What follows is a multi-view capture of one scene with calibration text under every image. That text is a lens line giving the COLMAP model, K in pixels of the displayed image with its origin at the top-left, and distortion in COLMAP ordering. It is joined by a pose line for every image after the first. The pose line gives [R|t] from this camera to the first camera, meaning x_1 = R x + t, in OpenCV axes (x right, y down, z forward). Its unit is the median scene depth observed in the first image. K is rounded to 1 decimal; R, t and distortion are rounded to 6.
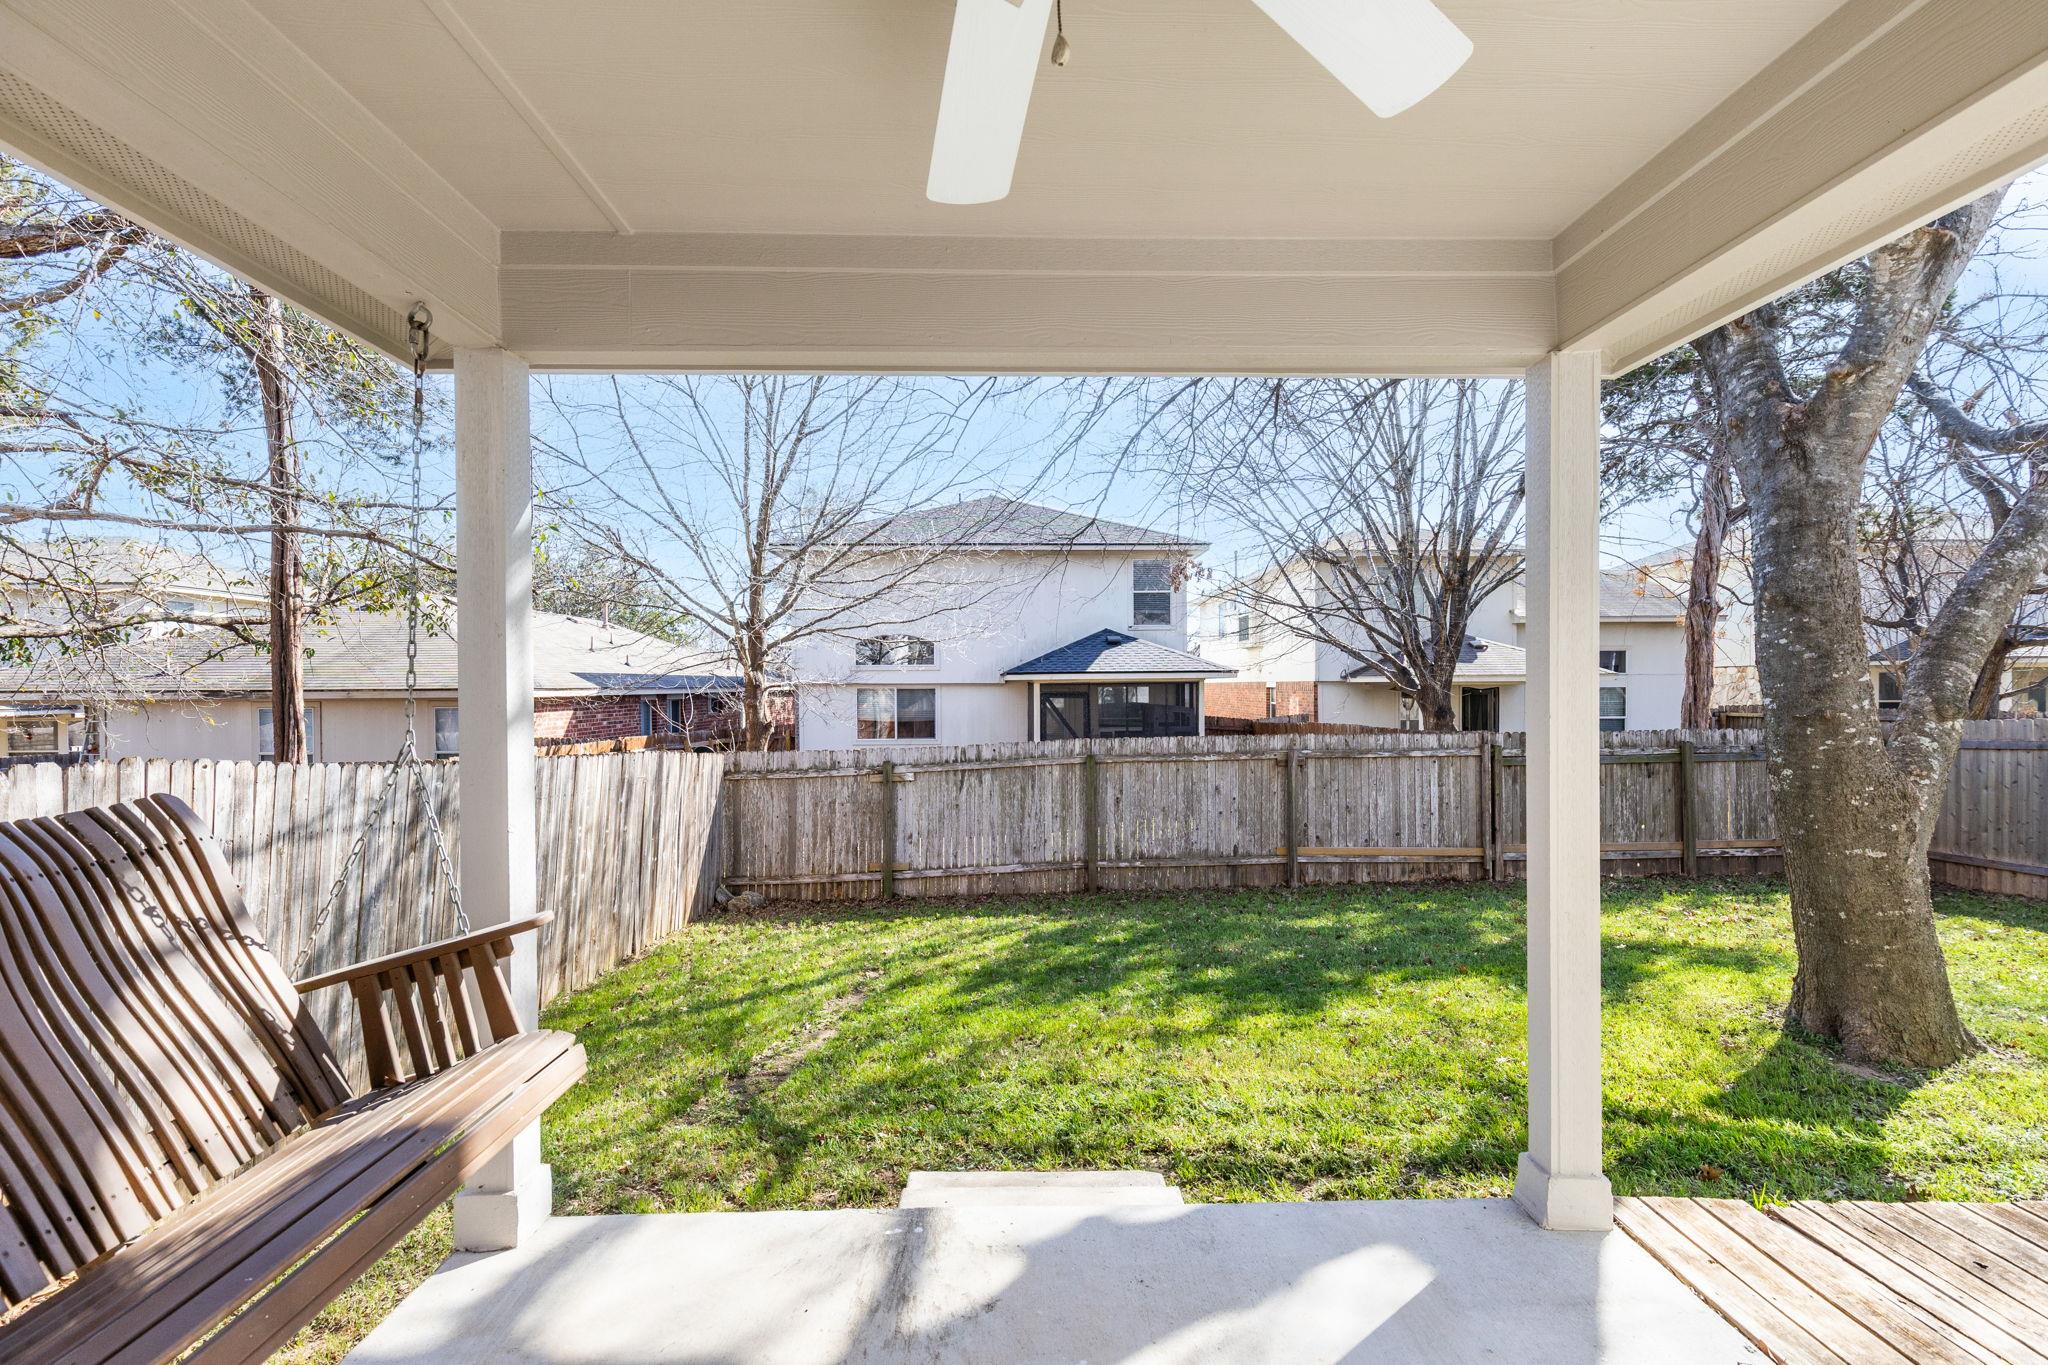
lens RADIAL K [[942.5, 0, 950.2], [0, 942.5, 695.0], [0, 0, 1]] dist [0.003326, -0.000945]
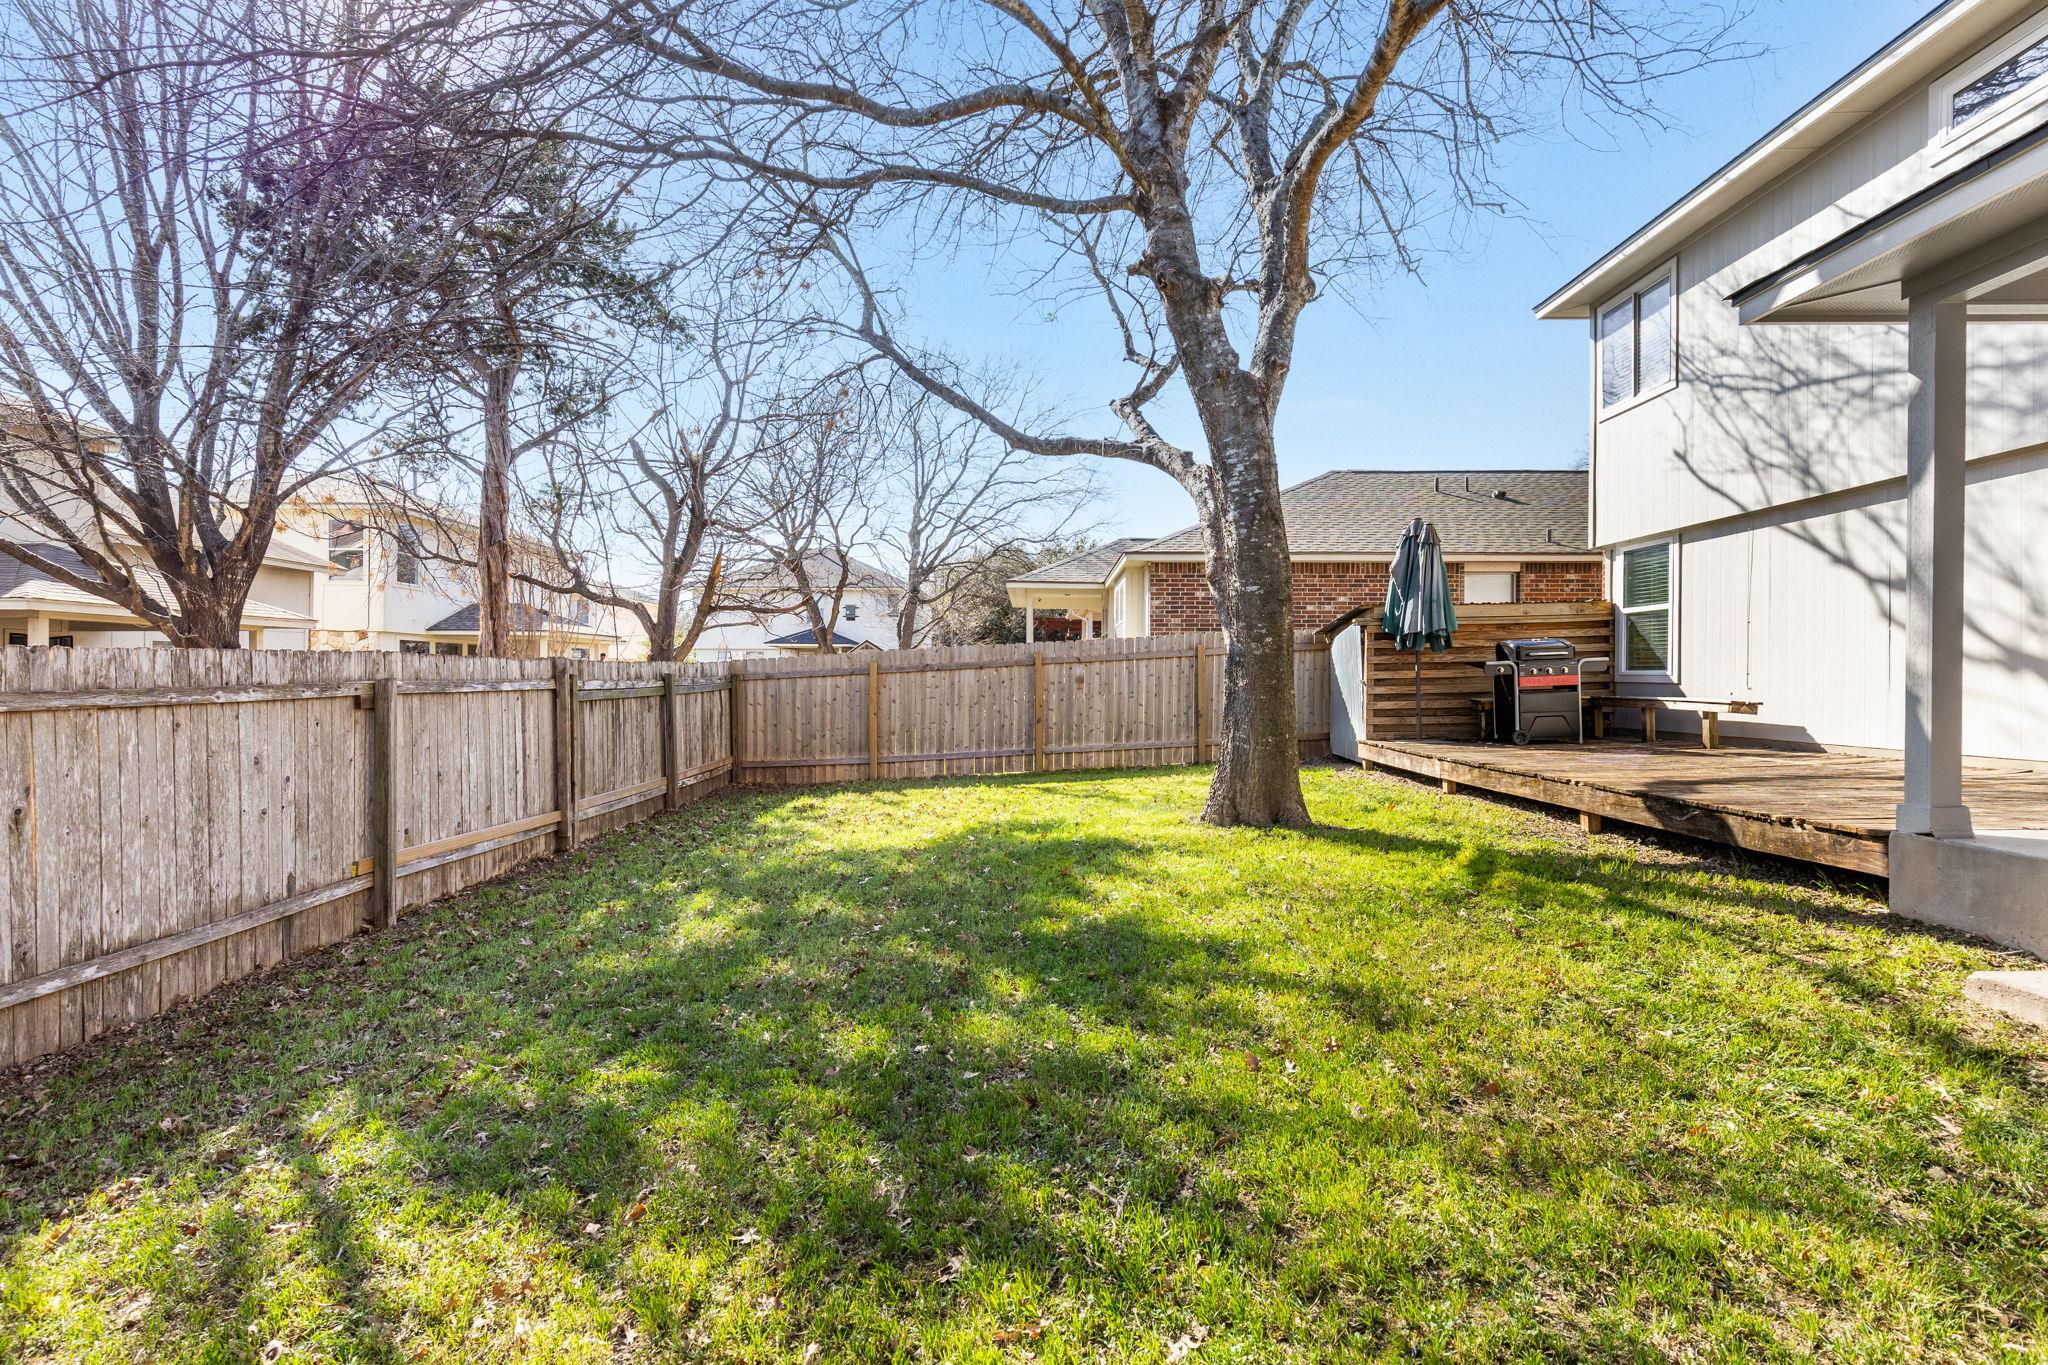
lens RADIAL K [[906.0, 0, 1043.0], [0, 906.0, 676.7], [0, 0, 1]] dist [0.000979, 0.000475]
pose [[0.003968, 0.009361, 0.999948, -0.258946], [0.007105, 0.999931, -0.009389, 0.099571], [-0.999967, 0.007142, 0.003902, 0.942324]]
